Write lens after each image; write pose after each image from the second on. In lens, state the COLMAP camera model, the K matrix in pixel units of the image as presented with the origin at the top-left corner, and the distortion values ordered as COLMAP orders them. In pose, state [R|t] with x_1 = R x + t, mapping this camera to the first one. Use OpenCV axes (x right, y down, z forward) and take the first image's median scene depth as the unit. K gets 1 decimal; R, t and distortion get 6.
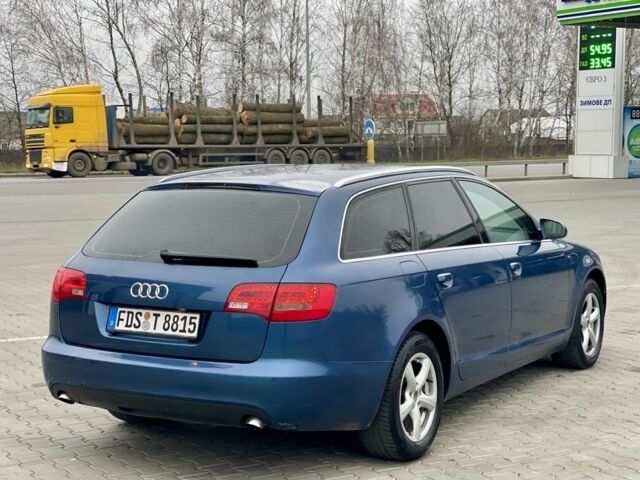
lens RADIAL K [[1192.9, 0, 320.0], [0, 1192.9, 240.0], [0, 0, 1]] dist [0.273405, -0.366585]
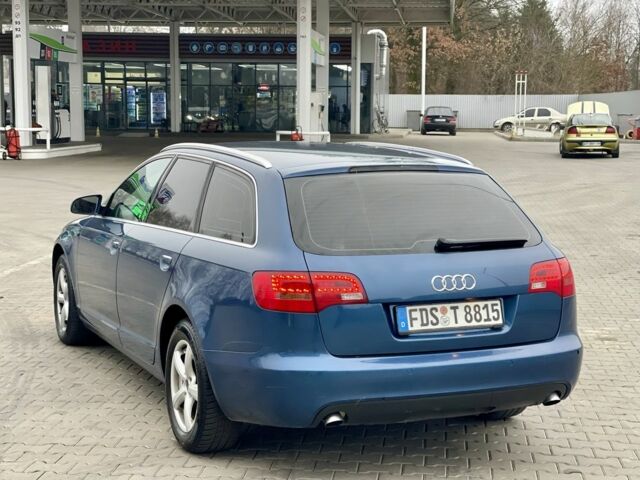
lens RADIAL K [[1192.9, 0, 320.0], [0, 1192.9, 240.0], [0, 0, 1]] dist [0.273405, -0.366585]
pose [[0.593290, -0.085200, 0.800467, -0.884189], [0.061397, 0.996276, 0.060536, -0.049844], [-0.802644, 0.013231, 0.596312, 0.495652]]
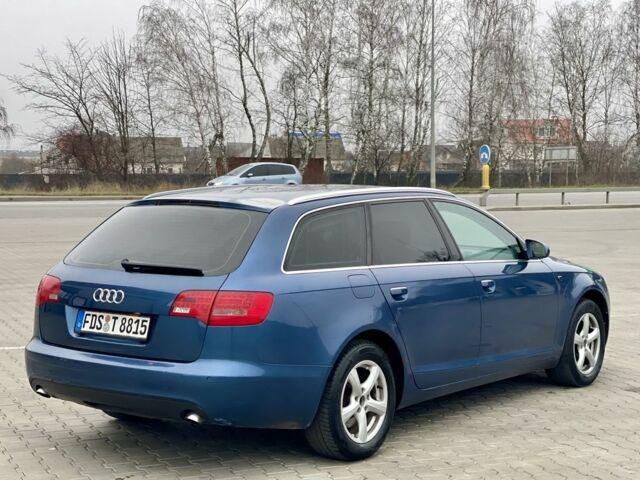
lens RADIAL K [[1192.9, 0, 320.0], [0, 1192.9, 240.0], [0, 0, 1]] dist [0.273405, -0.366585]
pose [[0.992453, 0.015728, -0.121614, 0.172711], [-0.018244, 0.999642, -0.019595, 0.008548], [0.121262, 0.021666, 0.992384, -0.070641]]
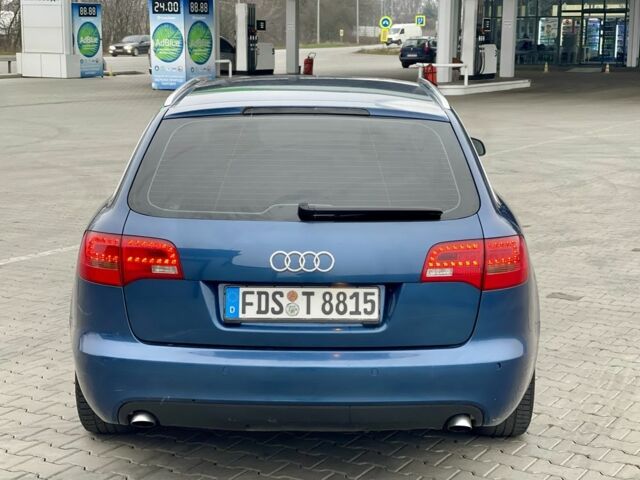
lens RADIAL K [[1192.9, 0, 320.0], [0, 1192.9, 240.0], [0, 0, 1]] dist [0.273405, -0.366585]
pose [[0.867629, -0.074453, 0.491606, -0.452368], [0.032953, 0.995162, 0.092559, -0.033895], [-0.496119, -0.064107, 0.865885, 0.353540]]
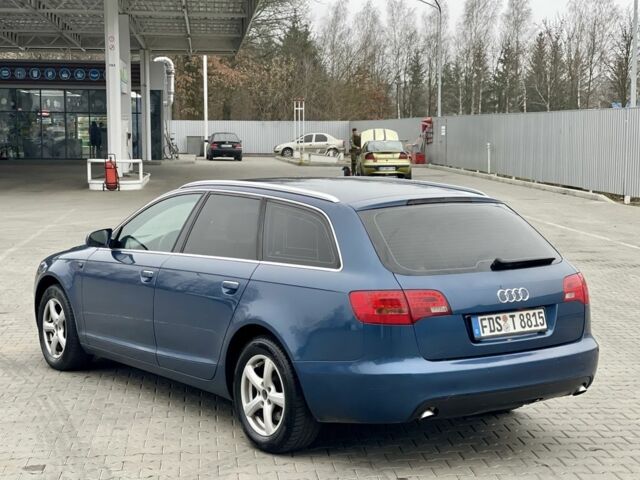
lens RADIAL K [[1192.9, 0, 320.0], [0, 1192.9, 240.0], [0, 0, 1]] dist [0.273405, -0.366585]
pose [[0.419108, -0.082908, 0.904143, -1.145154], [0.078400, 0.995407, 0.054935, -0.078804], [-0.904545, 0.047861, 0.423683, 0.643372]]
